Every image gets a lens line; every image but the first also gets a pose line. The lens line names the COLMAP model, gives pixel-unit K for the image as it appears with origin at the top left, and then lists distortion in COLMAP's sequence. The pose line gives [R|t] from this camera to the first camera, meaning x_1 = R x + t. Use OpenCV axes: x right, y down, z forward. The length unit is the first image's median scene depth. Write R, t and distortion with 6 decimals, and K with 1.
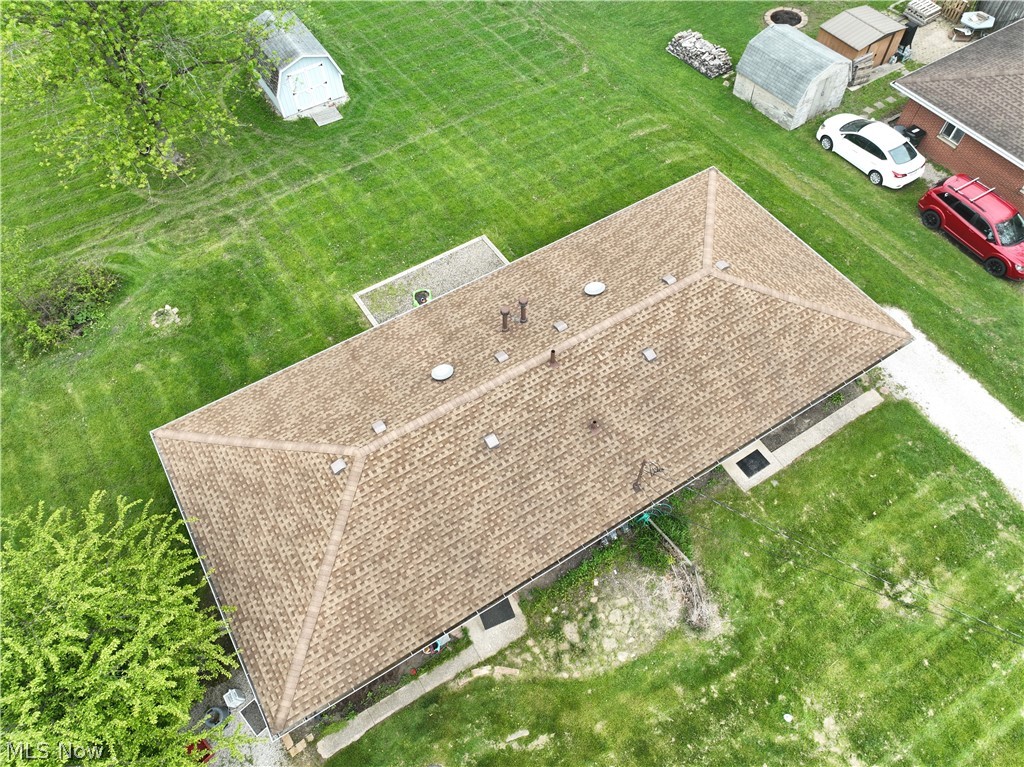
lens RADIAL K [[720.4, 0, 512.9], [0, 720.4, 381.9], [0, 0, 1]] dist [0.003094, 0.012267]
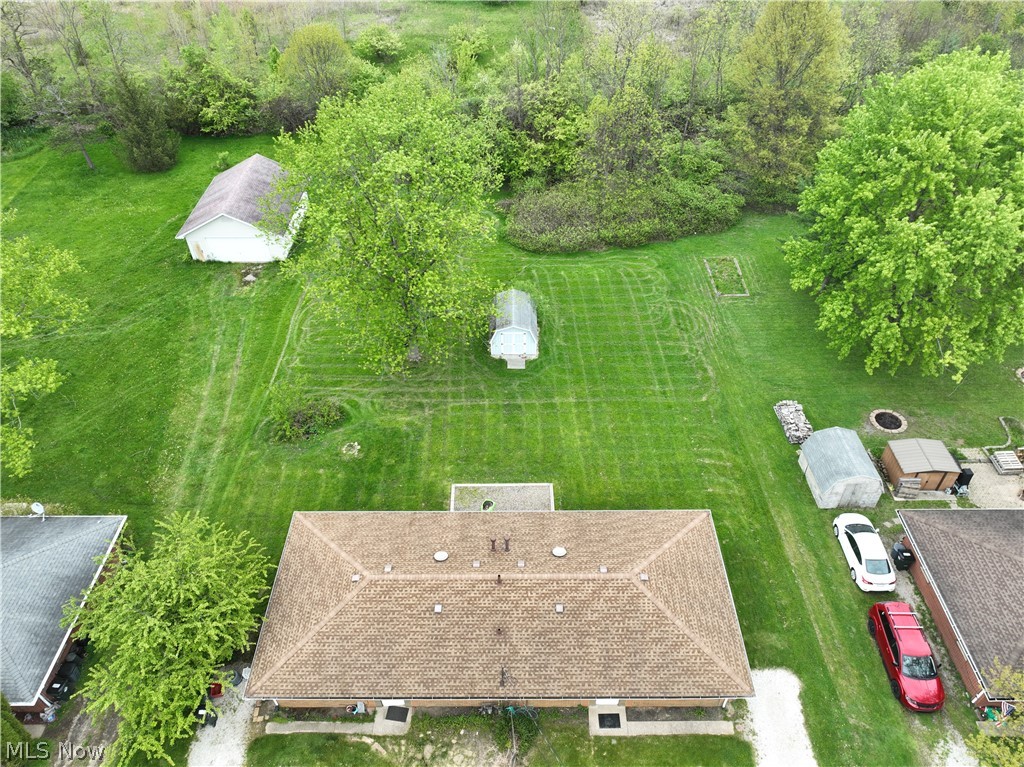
lens RADIAL K [[720.4, 0, 512.9], [0, 720.4, 385.2], [0, 0, 1]] dist [0.003094, 0.012267]
pose [[0.847522, 0.366266, -0.384129, 0.485543], [-0.444026, 0.885771, -0.135096, -0.192729], [0.290769, 0.285061, 0.913342, -0.512687]]
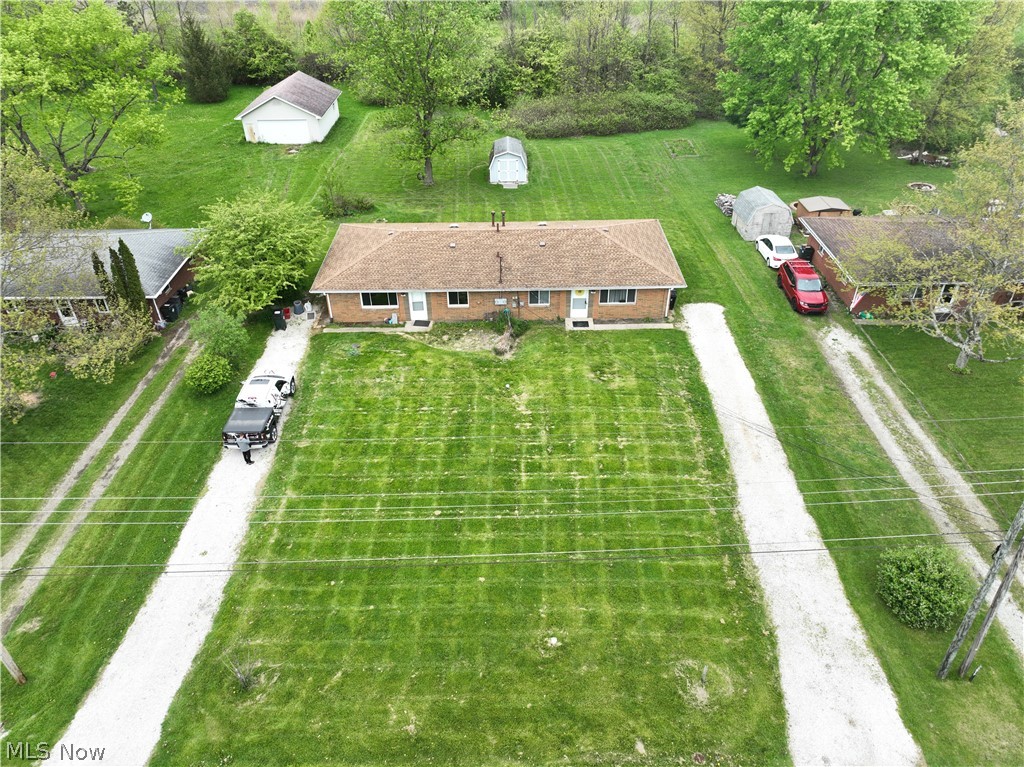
lens RADIAL K [[720.4, 0, 512.4], [0, 720.4, 388.9], [0, 0, 1]] dist [0.003094, 0.012267]
pose [[0.851493, 0.309159, -0.423533, 1.045996], [-0.436558, 0.865396, -0.245981, 0.808915], [0.290477, 0.394348, 0.871845, -0.609977]]
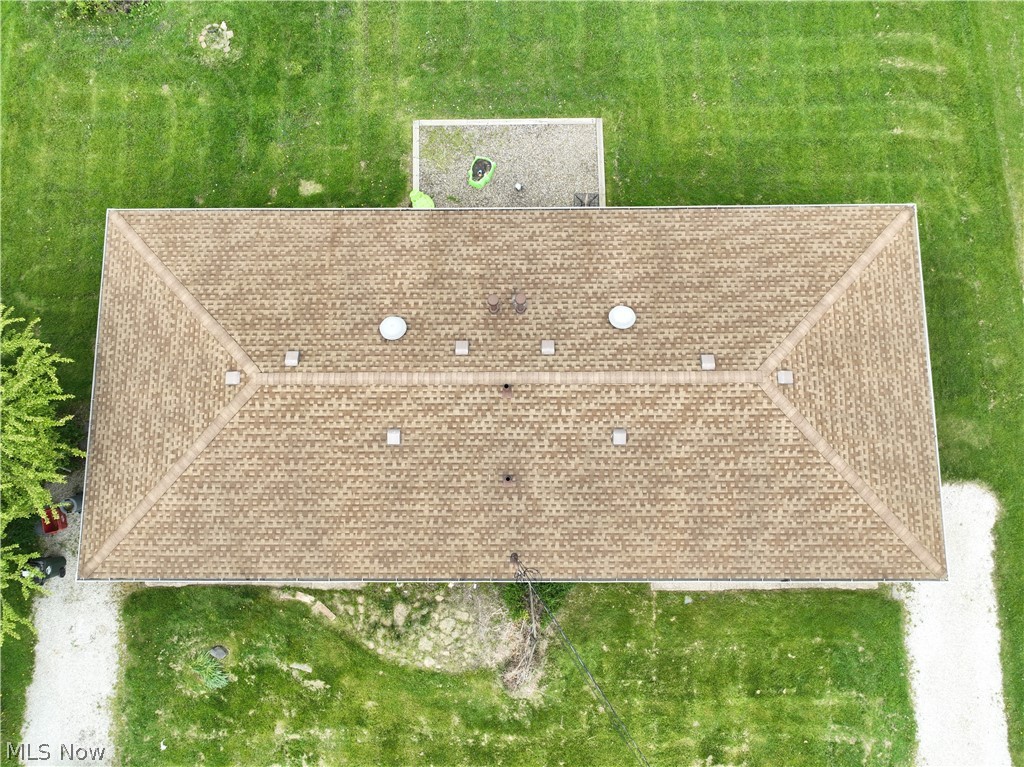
lens RADIAL K [[720.4, 0, 512.1], [0, 720.4, 381.9], [0, 0, 1]] dist [0.003094, 0.012267]
pose [[0.848920, 0.523177, -0.074971, 0.108015], [-0.439587, 0.777684, 0.449411, -0.374643], [0.293425, -0.348558, 0.890173, 0.246913]]
